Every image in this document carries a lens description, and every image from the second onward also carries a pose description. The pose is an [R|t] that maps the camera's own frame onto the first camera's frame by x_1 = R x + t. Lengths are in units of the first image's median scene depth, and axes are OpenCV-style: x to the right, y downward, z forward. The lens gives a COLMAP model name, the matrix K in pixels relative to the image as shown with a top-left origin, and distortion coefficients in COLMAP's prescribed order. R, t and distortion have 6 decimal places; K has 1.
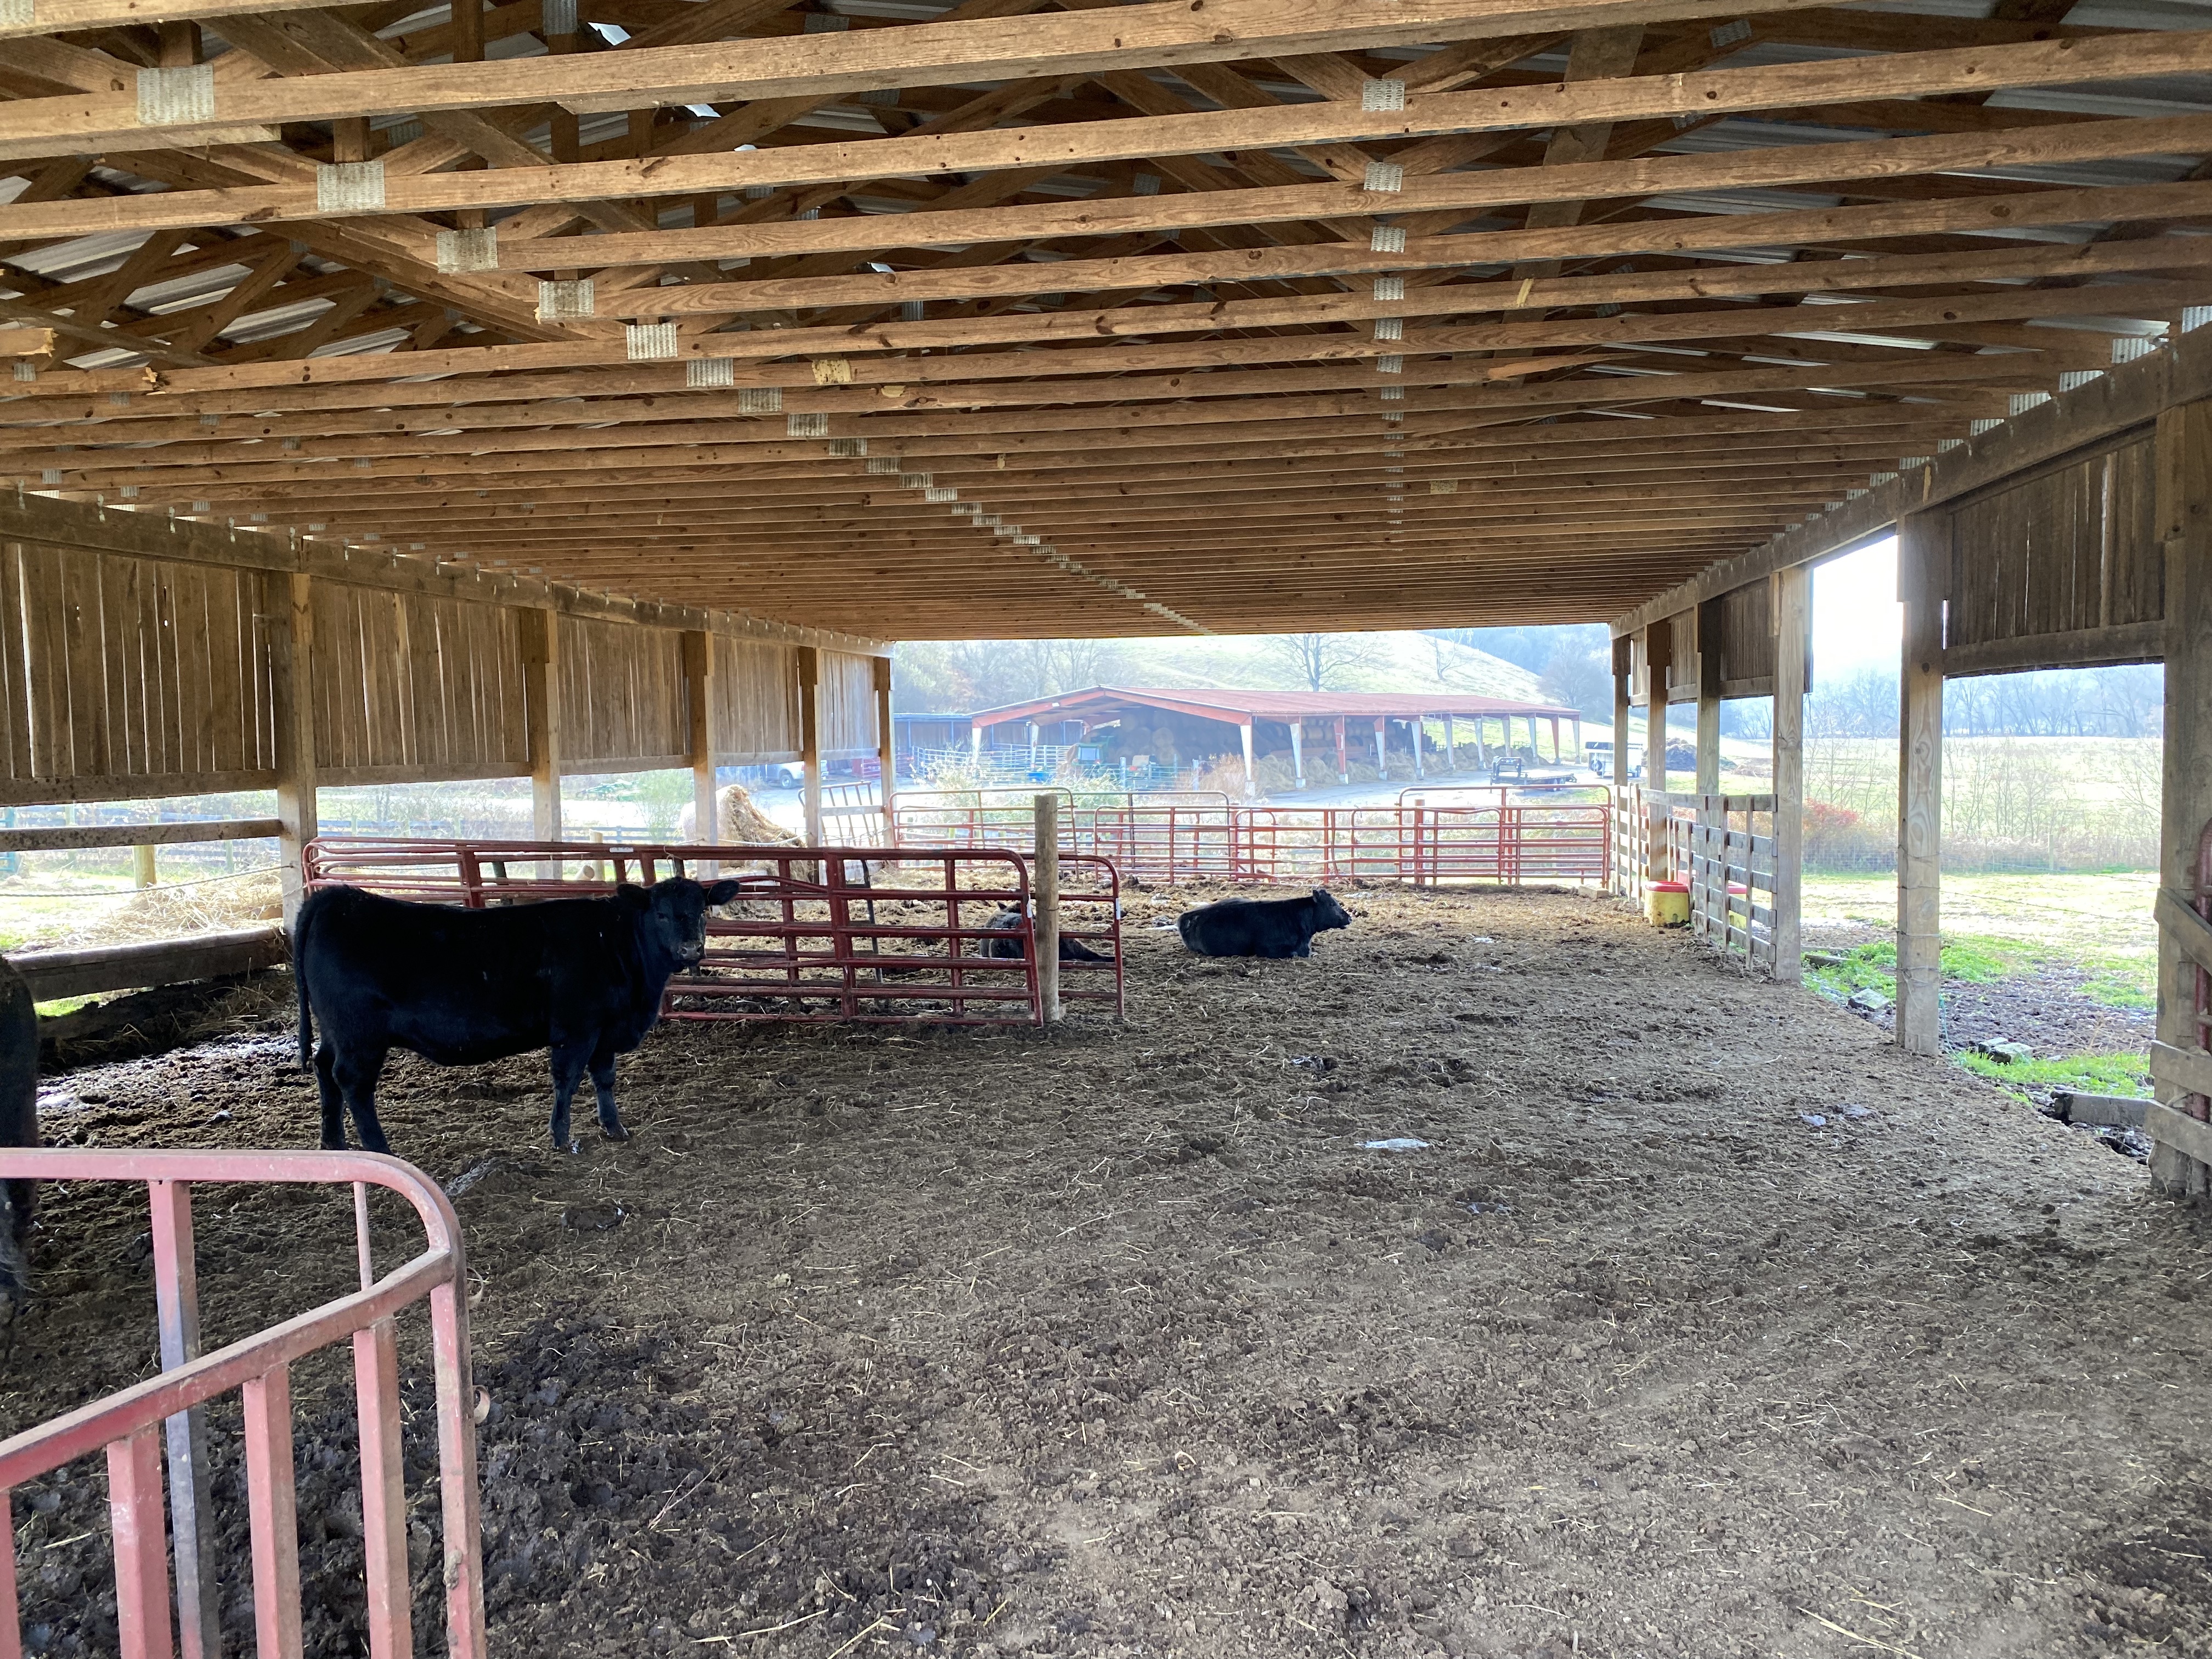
lens RADIAL K [[1652.9, 0, 1101.6], [0, 1652.9, 831.3], [0, 0, 1]] dist [-0.003193, -0.003237]
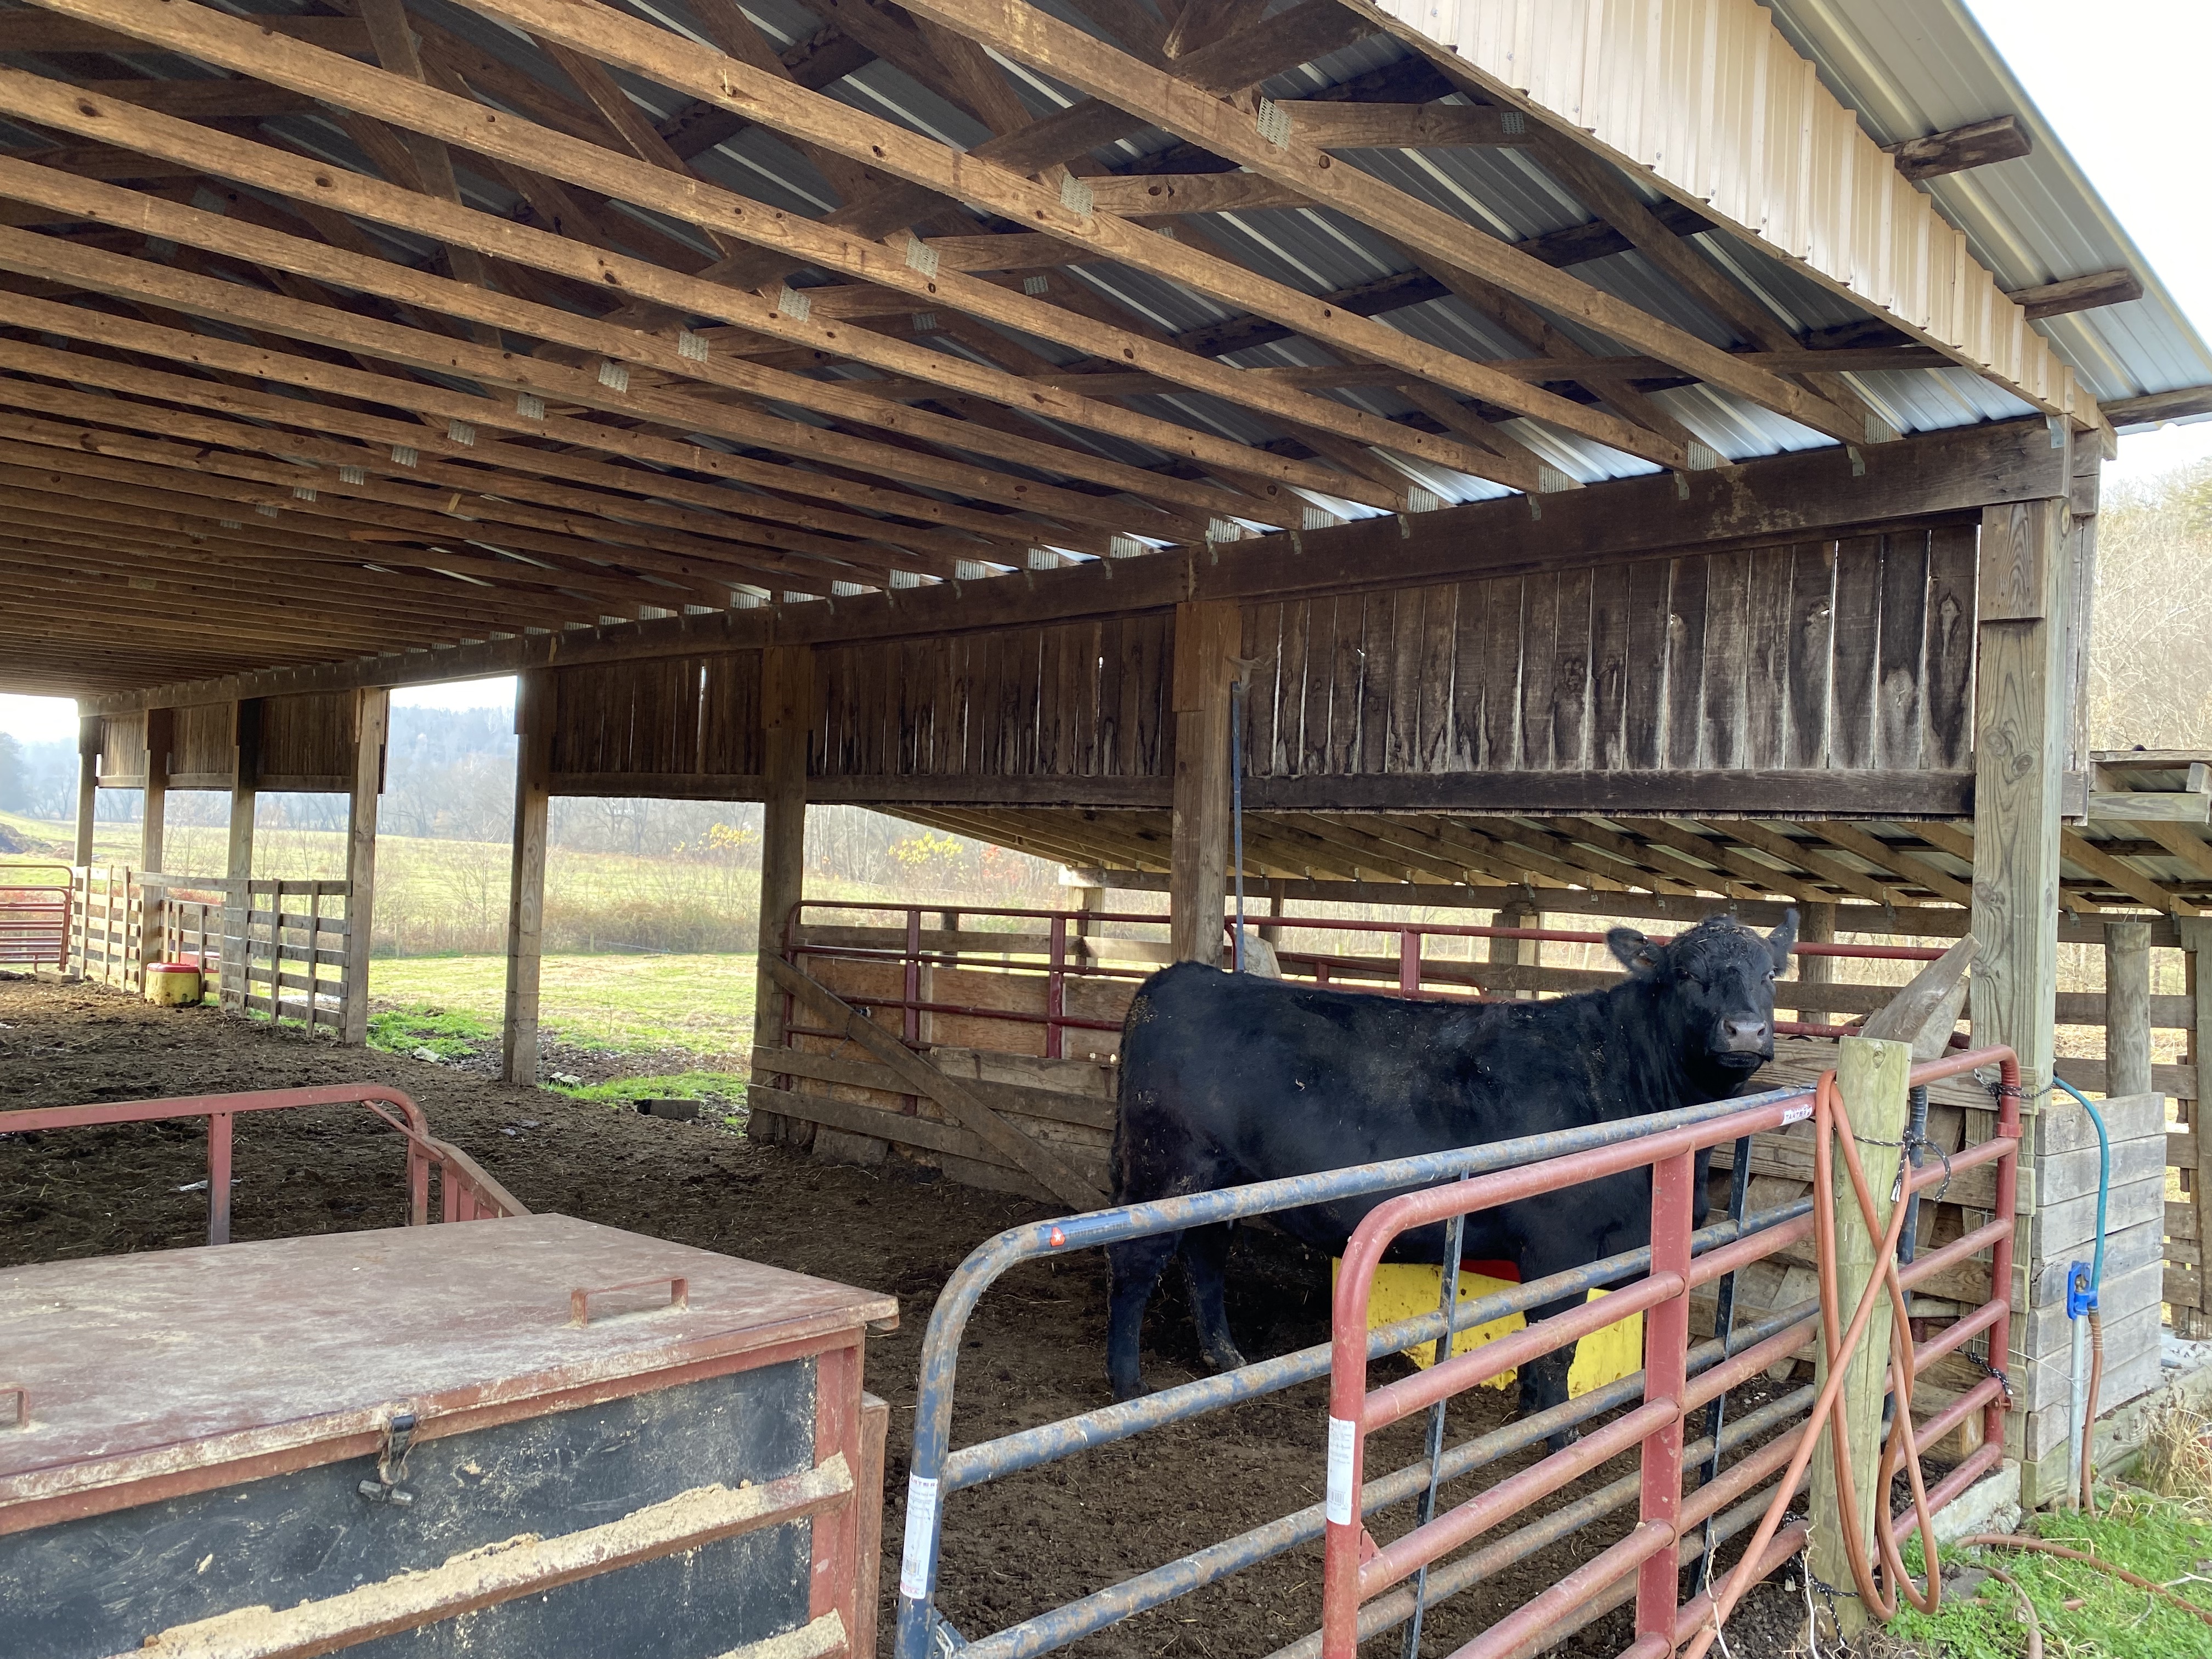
lens RADIAL K [[1652.9, 0, 1110.6], [0, 1652.9, 831.8], [0, 0, 1]] dist [-0.003193, -0.003237]
pose [[0.570375, 0.050300, 0.819843, -0.238486], [-0.005218, 0.998325, -0.057620, 0.007278], [-0.821368, 0.028587, 0.569682, -0.088767]]
